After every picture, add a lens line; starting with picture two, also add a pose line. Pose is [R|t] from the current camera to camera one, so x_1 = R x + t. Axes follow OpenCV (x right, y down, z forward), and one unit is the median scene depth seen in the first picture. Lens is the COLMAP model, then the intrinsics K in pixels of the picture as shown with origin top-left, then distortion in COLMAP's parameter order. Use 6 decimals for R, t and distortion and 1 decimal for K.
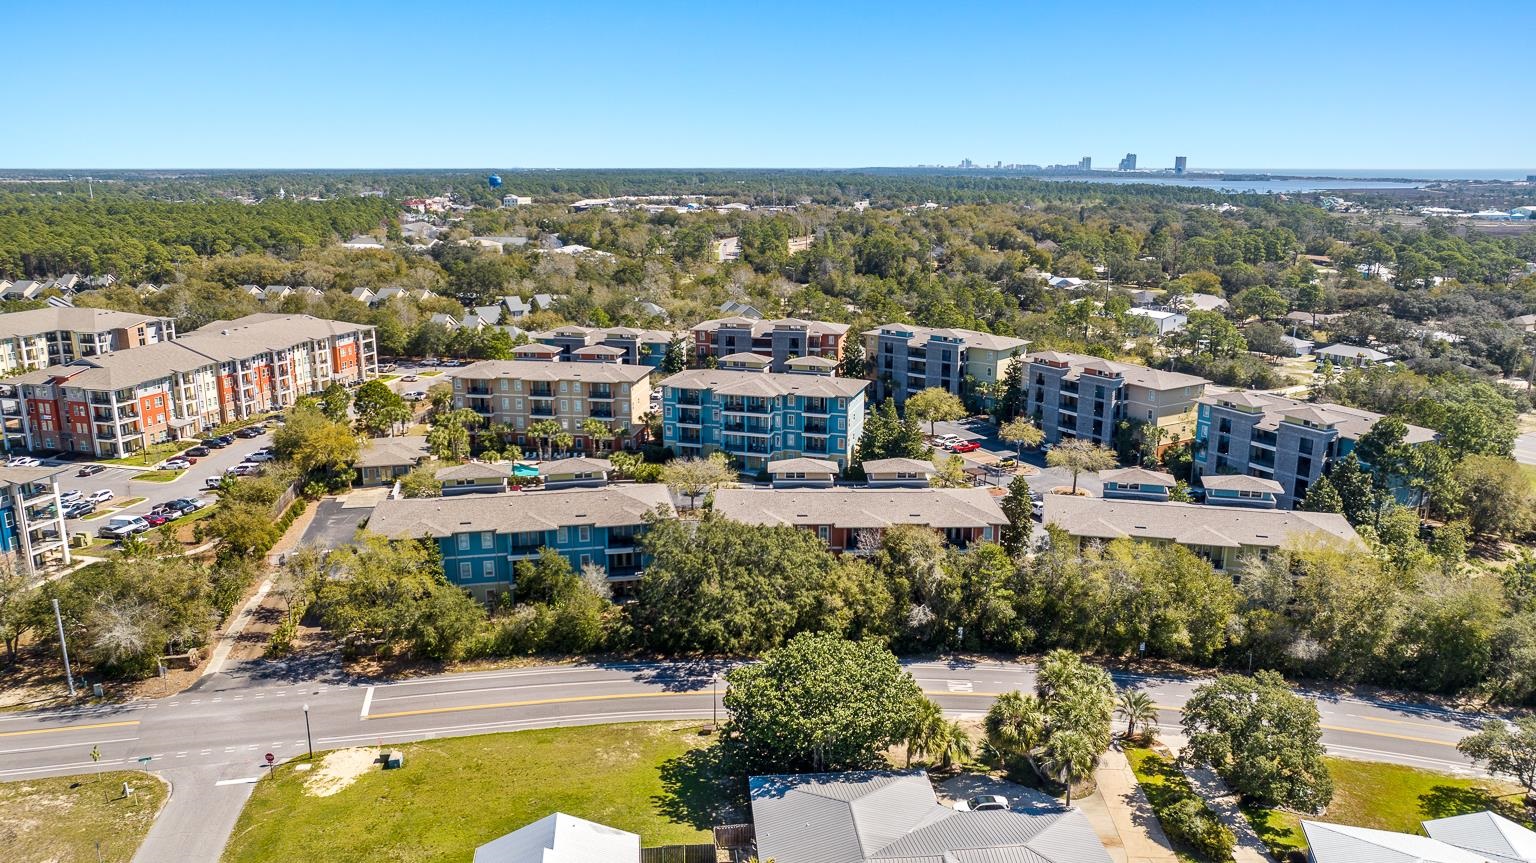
lens RADIAL K [[1095.7, 0, 768.0], [0, 1095.7, 431.5], [0, 0, 1]] dist [-0.010020, 0.004542]
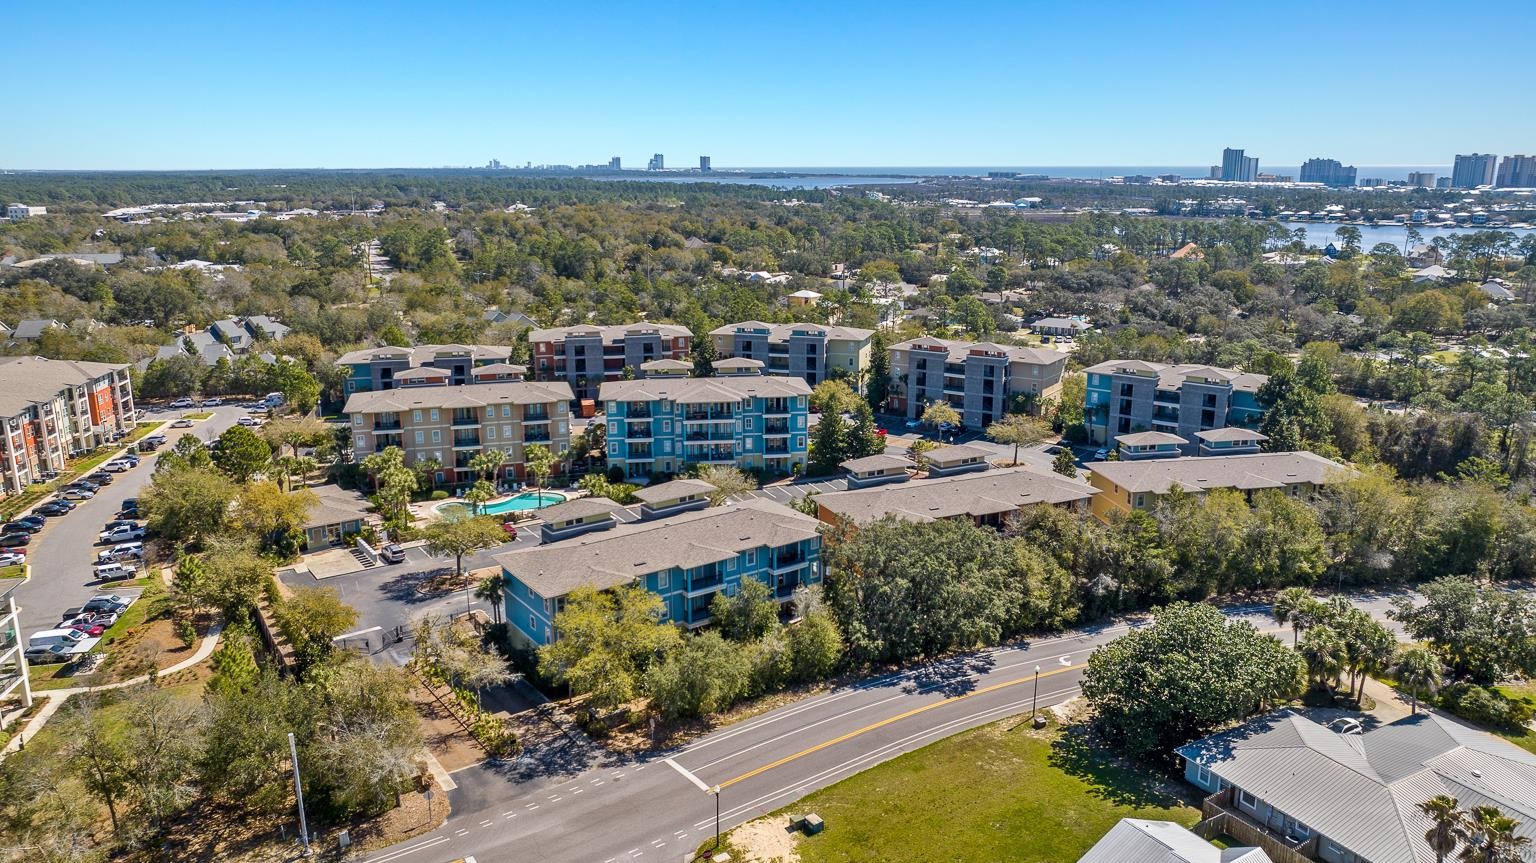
lens RADIAL K [[1098.7, 0, 768.0], [0, 1098.7, 431.5], [0, 0, 1]] dist [-0.024544, 0.001304]
pose [[0.911570, -0.099808, 0.398847, -0.295822], [0.099995, 0.994779, 0.020396, -0.017792], [-0.398800, 0.021290, 0.916791, 0.076293]]
